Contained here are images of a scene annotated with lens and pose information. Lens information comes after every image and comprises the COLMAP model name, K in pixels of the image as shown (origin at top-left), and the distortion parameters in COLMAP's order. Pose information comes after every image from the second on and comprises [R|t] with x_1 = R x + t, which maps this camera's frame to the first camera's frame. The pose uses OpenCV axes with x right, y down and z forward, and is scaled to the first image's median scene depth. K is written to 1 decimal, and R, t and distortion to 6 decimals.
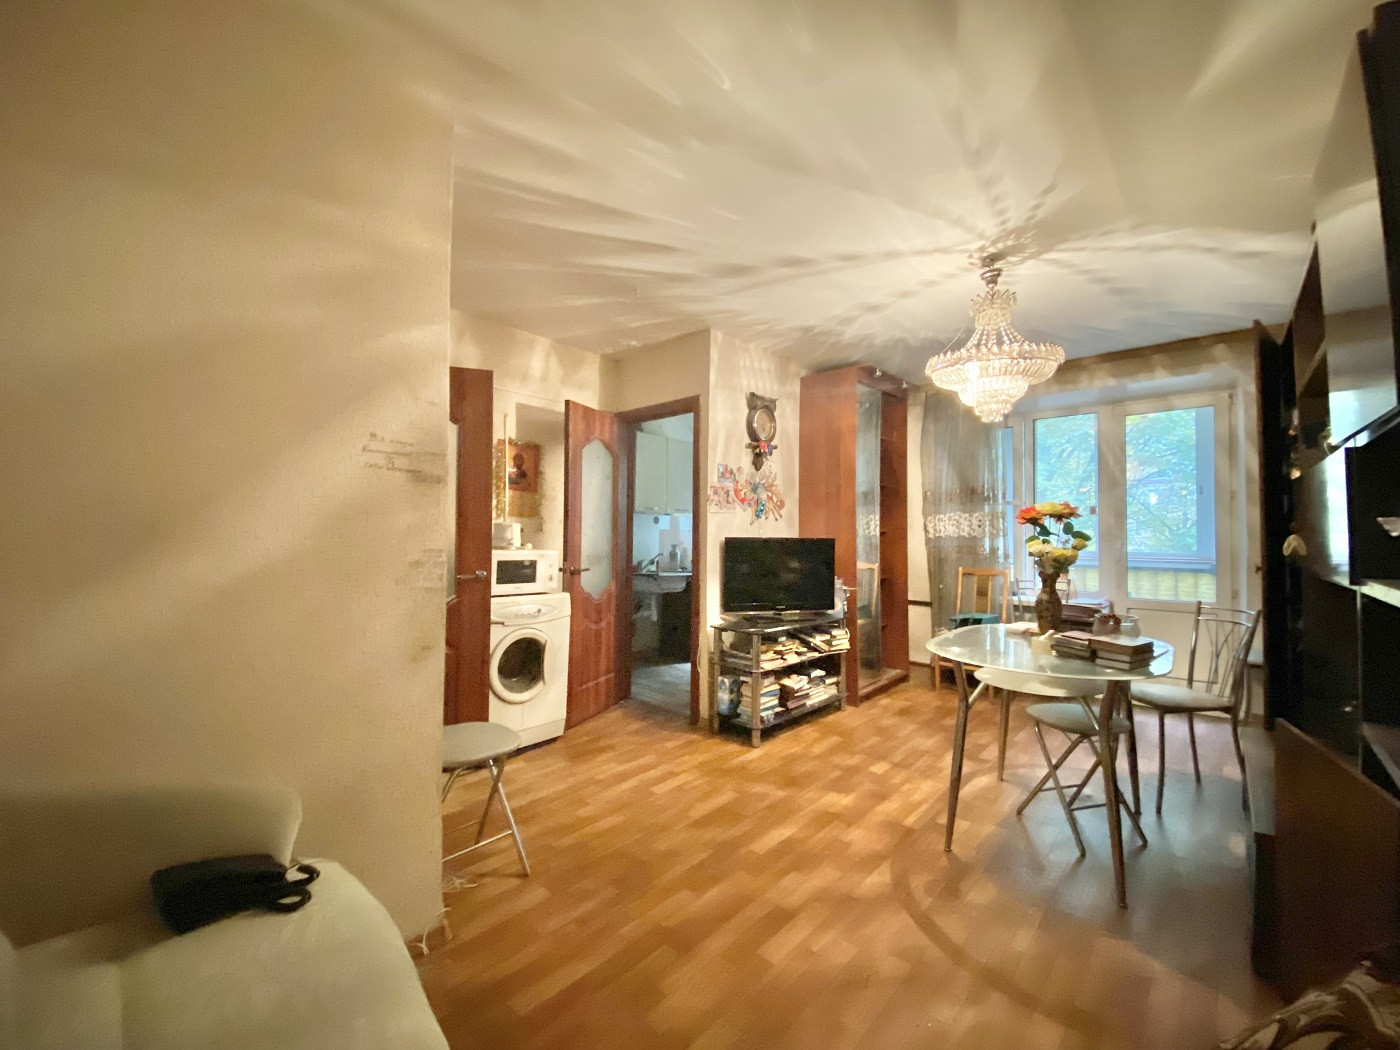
lens RADIAL K [[568.6, 0, 699.4], [0, 568.6, 527.6], [0, 0, 1]] dist [0.004083, 0.000011]
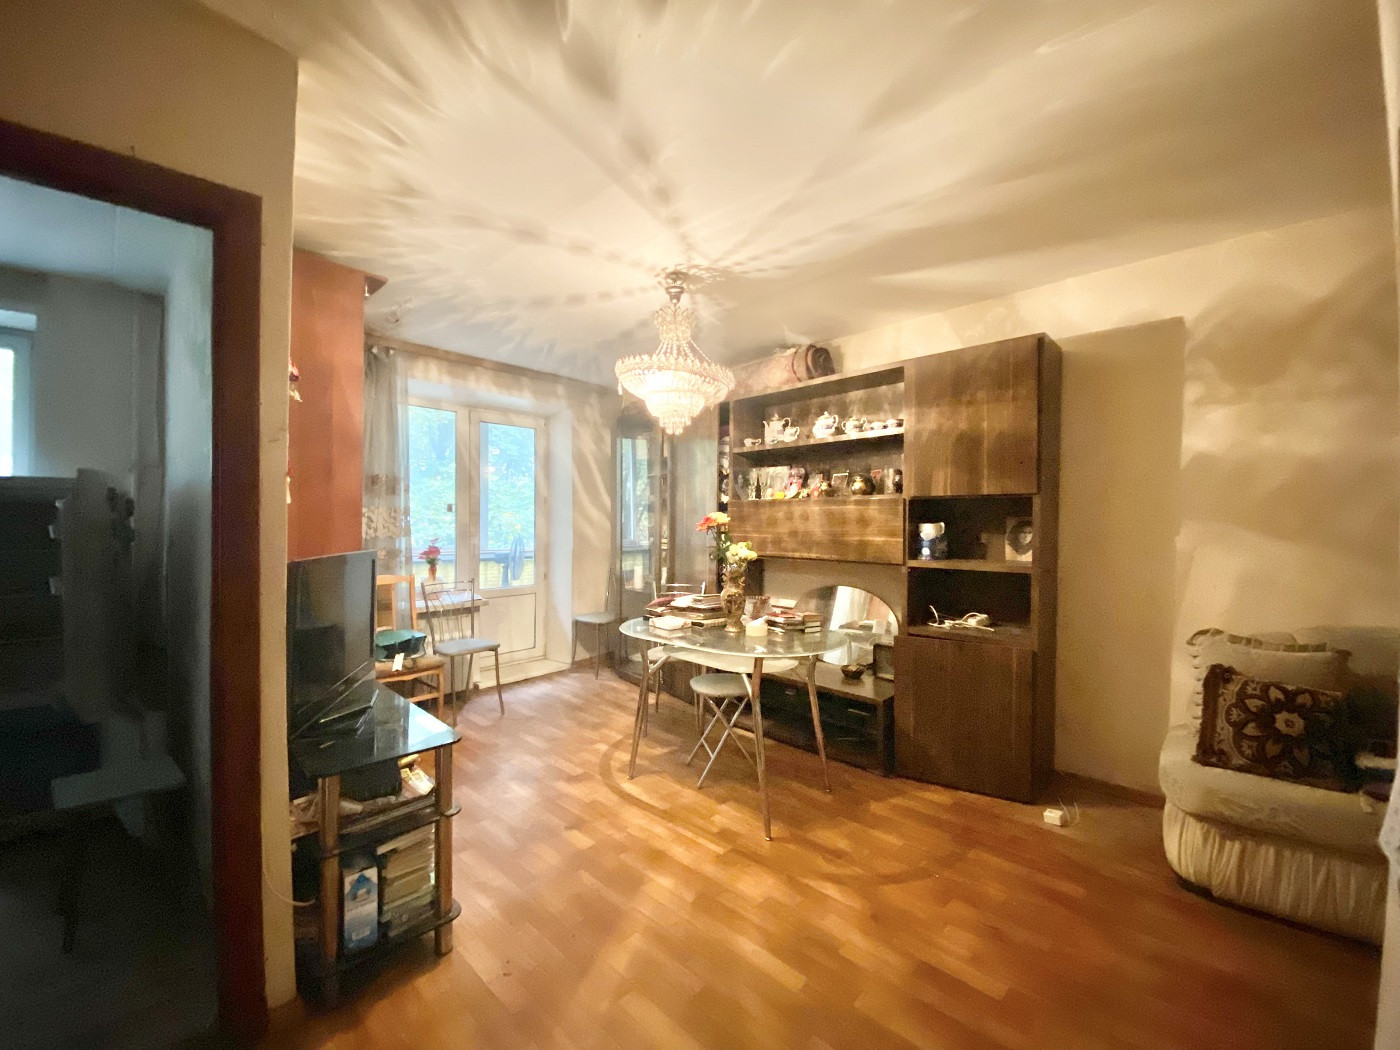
lens RADIAL K [[568.6, 0, 696.4], [0, 568.6, 528.7], [0, 0, 1]] dist [0.004083, 0.000011]
pose [[0.017841, -0.014130, 0.999741, -0.522376], [-0.016977, 0.999752, 0.014433, -0.026766], [-0.999697, -0.017230, 0.017596, 0.932835]]
